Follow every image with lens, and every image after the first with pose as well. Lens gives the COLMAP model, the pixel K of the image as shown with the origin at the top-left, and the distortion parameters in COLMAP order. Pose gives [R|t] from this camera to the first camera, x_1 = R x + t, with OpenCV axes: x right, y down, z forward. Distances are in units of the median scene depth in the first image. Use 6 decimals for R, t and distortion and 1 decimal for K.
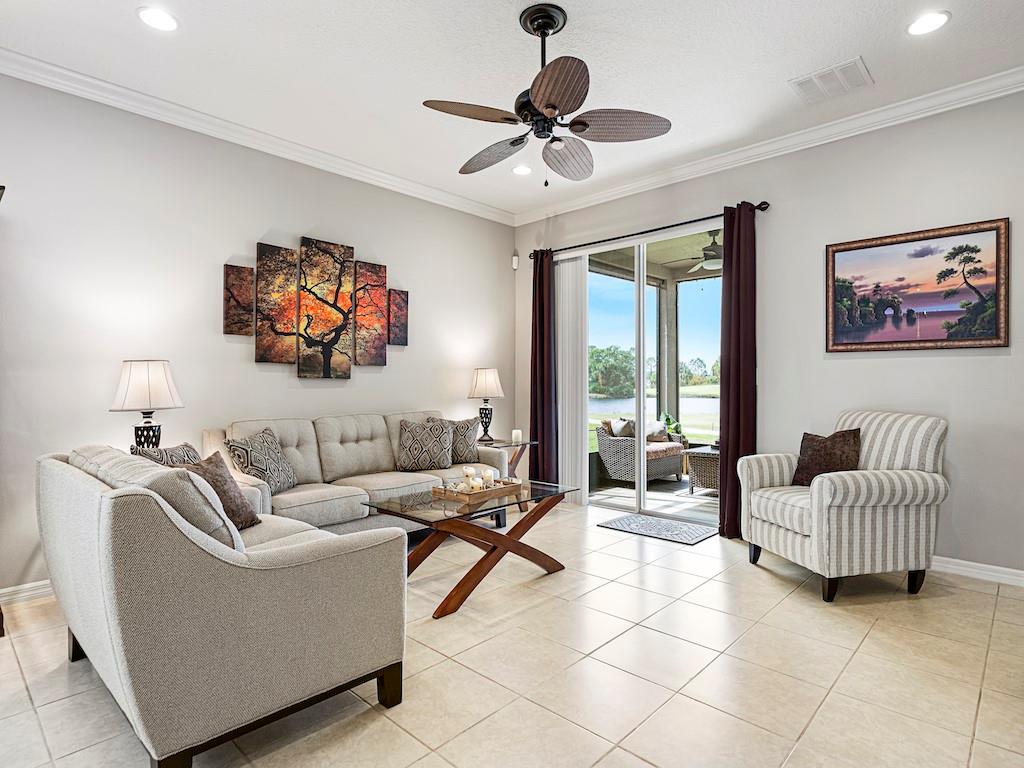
lens RADIAL K [[548.2, 0, 511.0], [0, 548.2, 381.3], [0, 0, 1]] dist [0.002513, 0.000952]
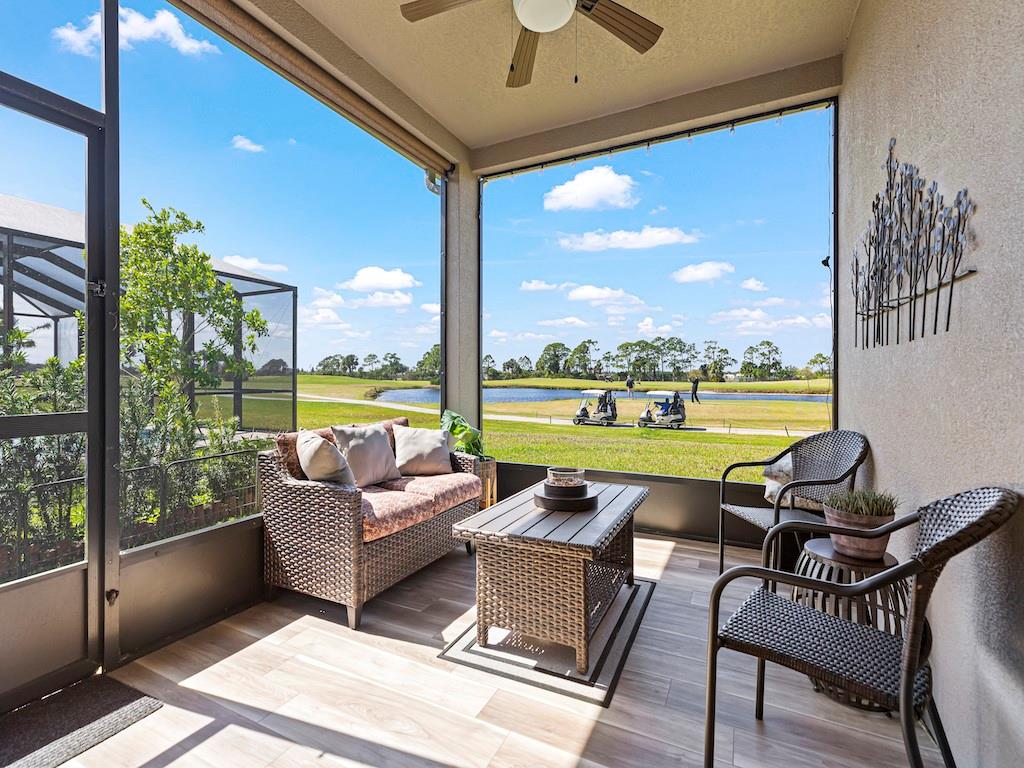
lens RADIAL K [[457.7, 0, 524.6], [0, 457.7, 381.7], [0, 0, 1]] dist [0.000170, 0.000178]
pose [[0.947372, -0.003164, 0.320119, 0.420806], [-0.000667, 0.999929, 0.011857, 0.052082], [-0.320134, -0.011447, 0.947303, 1.152020]]
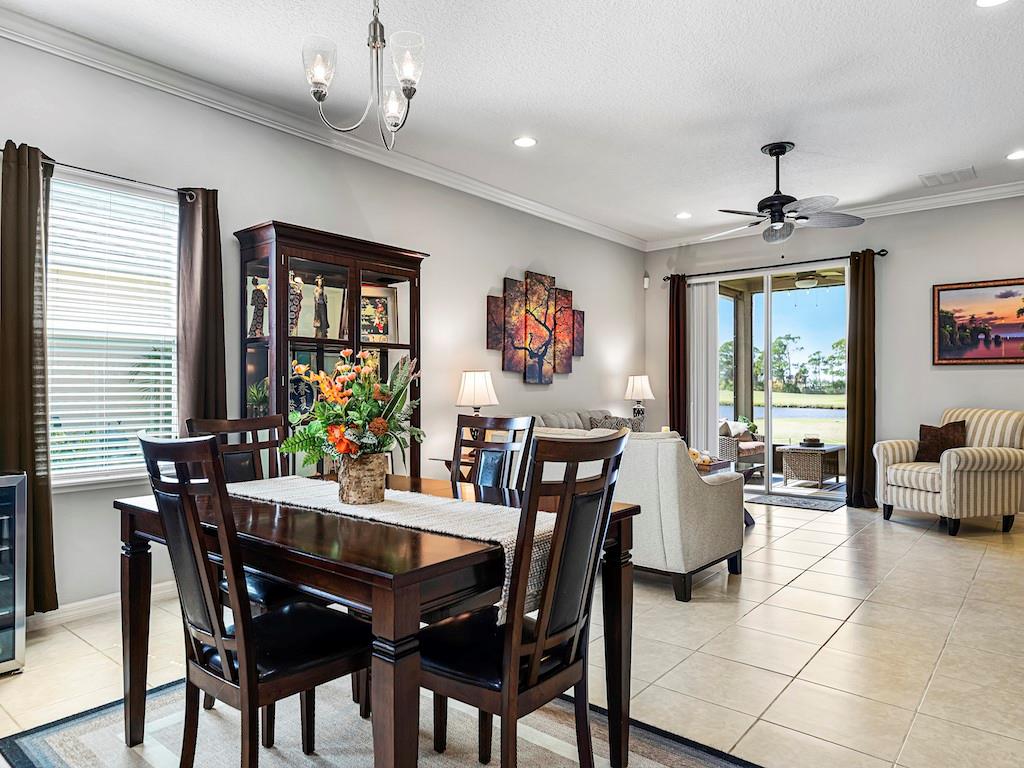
lens RADIAL K [[646.2, 0, 510.8], [0, 646.2, 382.7], [0, 0, 1]] dist [0.017983, -0.003197]
pose [[0.997789, 0.002697, 0.066407, -0.564337], [-0.002401, 0.999987, -0.004537, 0.000069], [-0.066418, 0.004368, 0.997782, -0.521816]]
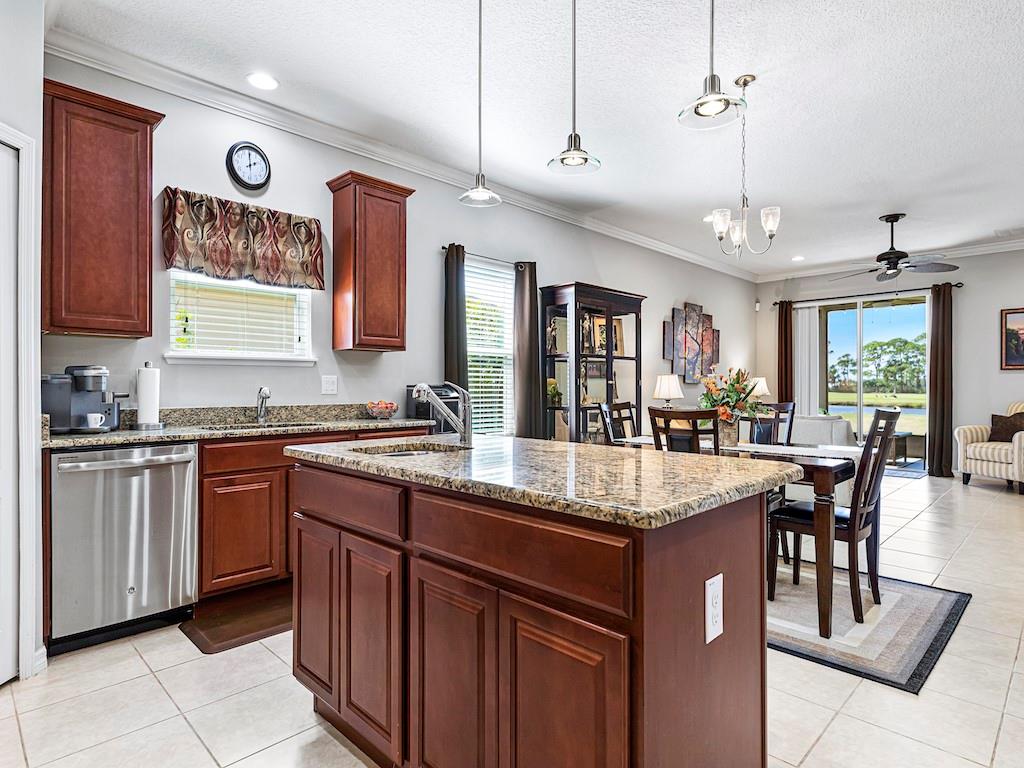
lens RADIAL K [[557.4, 0, 512.0], [0, 557.4, 384.0], [0, 0, 1]] dist [0.006629, 0.000904]
pose [[0.999664, 0.003310, -0.025720, -0.972001], [-0.003334, 0.999994, -0.000901, 0.000567], [0.025717, 0.000987, 0.999669, -0.866277]]
